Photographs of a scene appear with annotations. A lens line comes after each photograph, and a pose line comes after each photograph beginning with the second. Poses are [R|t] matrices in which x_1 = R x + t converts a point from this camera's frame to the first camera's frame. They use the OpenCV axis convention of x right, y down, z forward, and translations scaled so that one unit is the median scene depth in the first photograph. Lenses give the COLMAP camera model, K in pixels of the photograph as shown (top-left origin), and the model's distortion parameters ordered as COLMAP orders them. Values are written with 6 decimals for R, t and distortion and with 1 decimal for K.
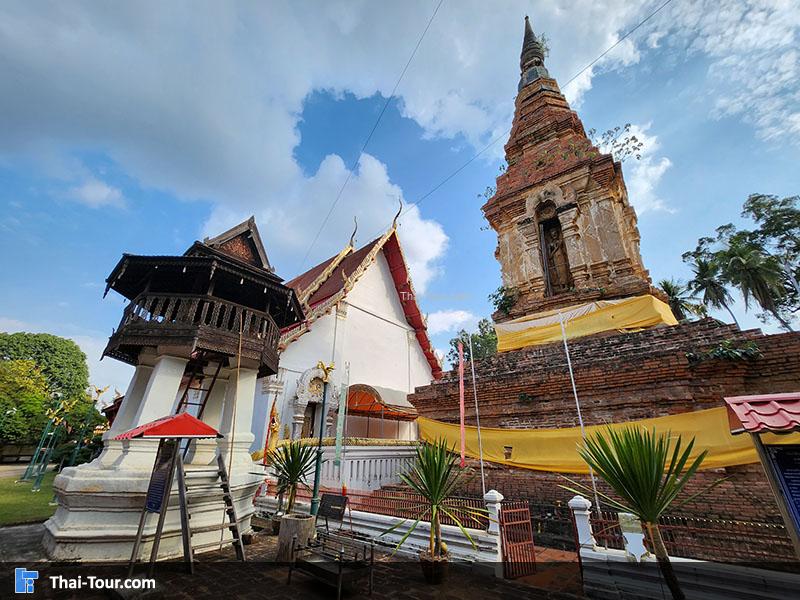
lens RADIAL K [[322.6, 0, 400.0], [0, 322.6, 300.0], [0, 0, 1]] dist [-0.018935, 0.000029]
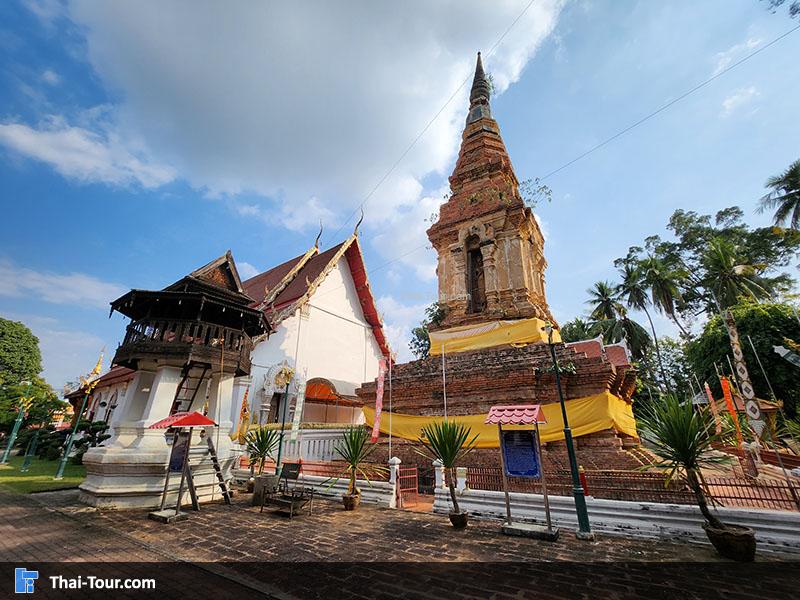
lens RADIAL K [[322.6, 0, 400.0], [0, 322.6, 300.0], [0, 0, 1]] dist [-0.018935, 0.000029]
pose [[0.995108, 0.027039, 0.095017, 0.056704], [-0.031708, 0.998345, 0.047978, -0.098916], [-0.093562, -0.050756, 0.994319, -0.207404]]
